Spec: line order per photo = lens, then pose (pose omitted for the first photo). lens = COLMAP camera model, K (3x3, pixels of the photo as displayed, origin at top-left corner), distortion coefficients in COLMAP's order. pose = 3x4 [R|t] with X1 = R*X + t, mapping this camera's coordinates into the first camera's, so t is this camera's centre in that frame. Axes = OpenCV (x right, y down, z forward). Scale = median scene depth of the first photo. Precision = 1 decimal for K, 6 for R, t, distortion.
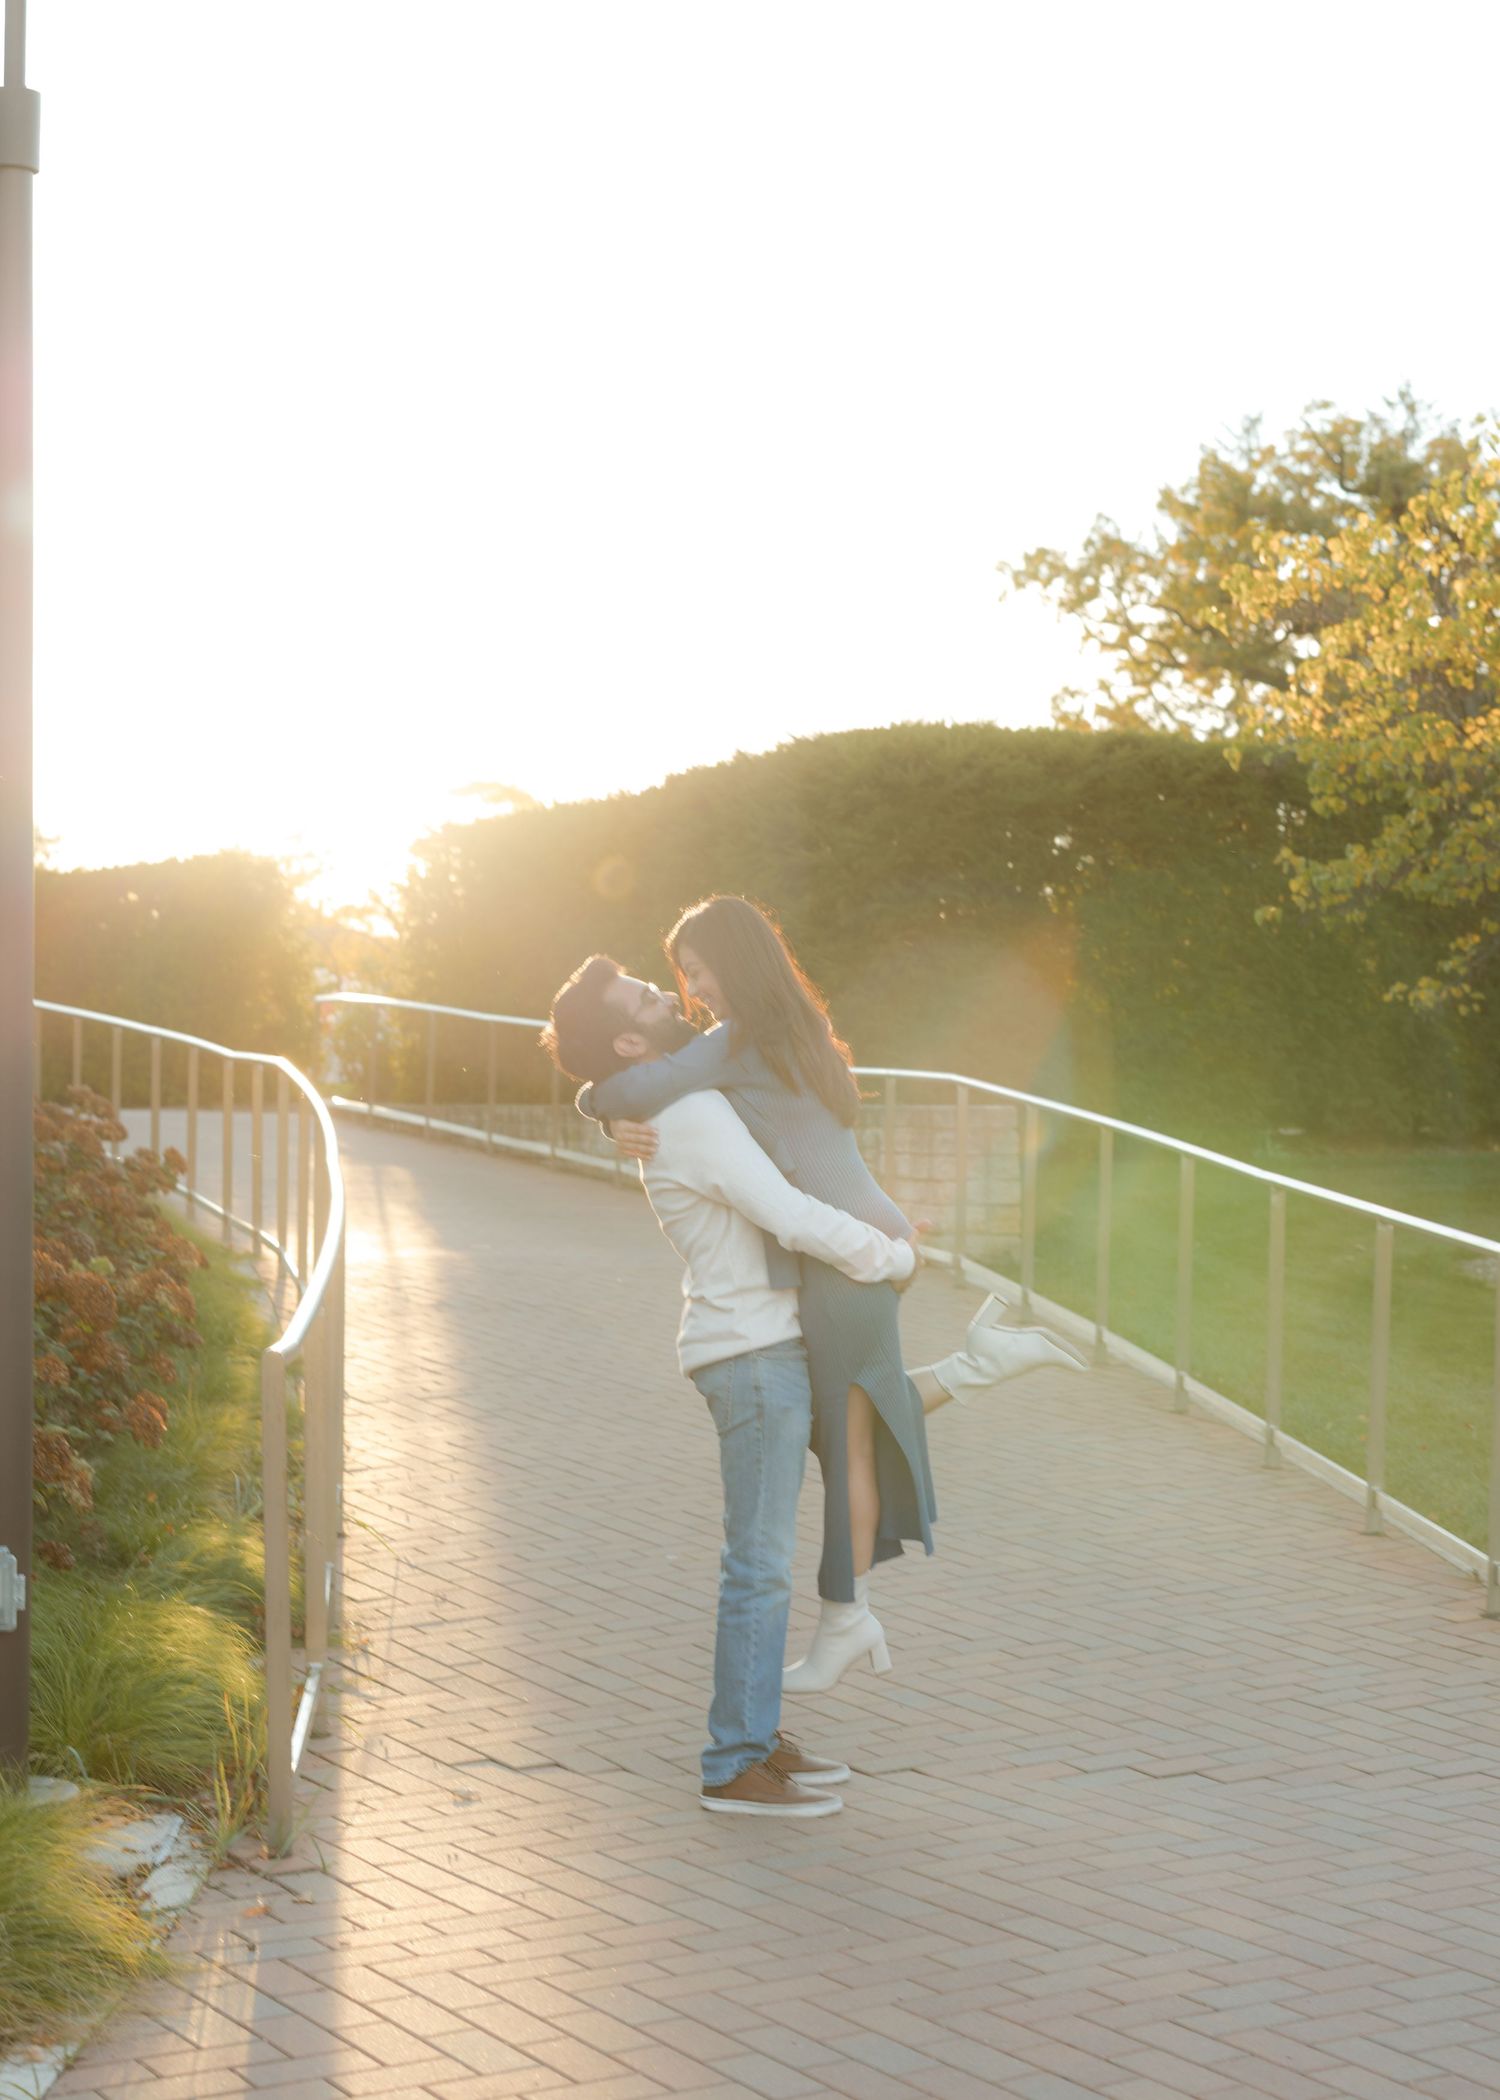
lens RADIAL K [[3354.1, 0, 750.0], [0, 3354.1, 1050.0], [0, 0, 1]] dist [0.016251, -0.017750]
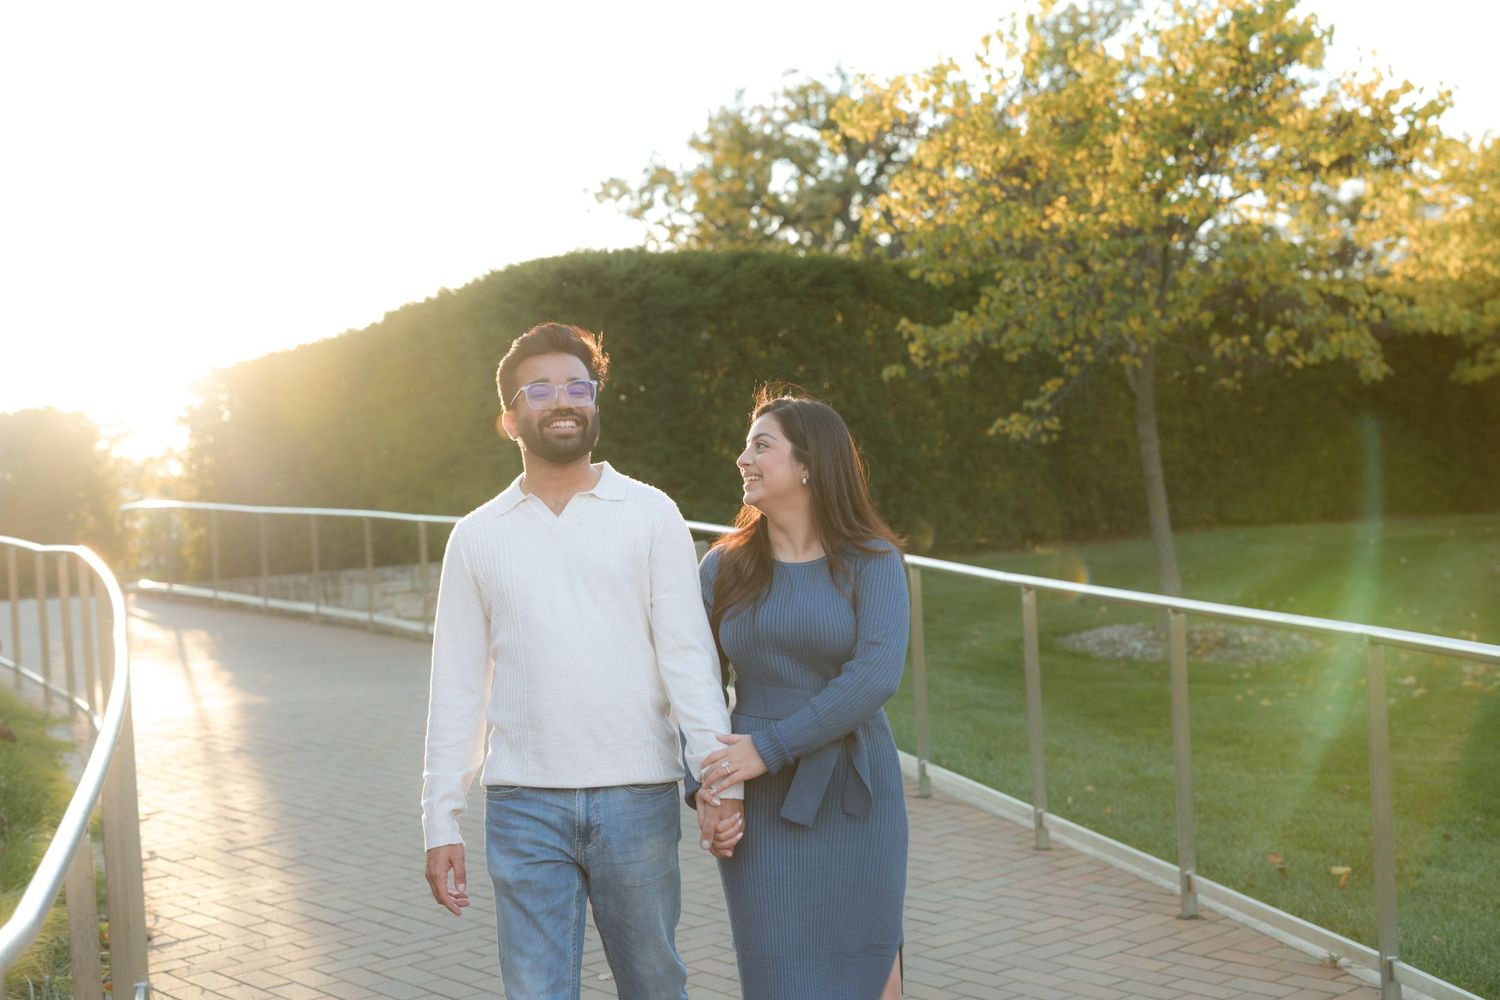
lens RADIAL K [[2181.0, 0, 750.0], [0, 2181.0, 500.0], [0, 0, 1]] dist [0.014941, 0.049915]
pose [[0.986660, -0.072391, 0.145816, -0.016352], [0.073788, 0.997265, -0.004186, 0.005066], [-0.145114, 0.014890, 0.989303, 0.172932]]
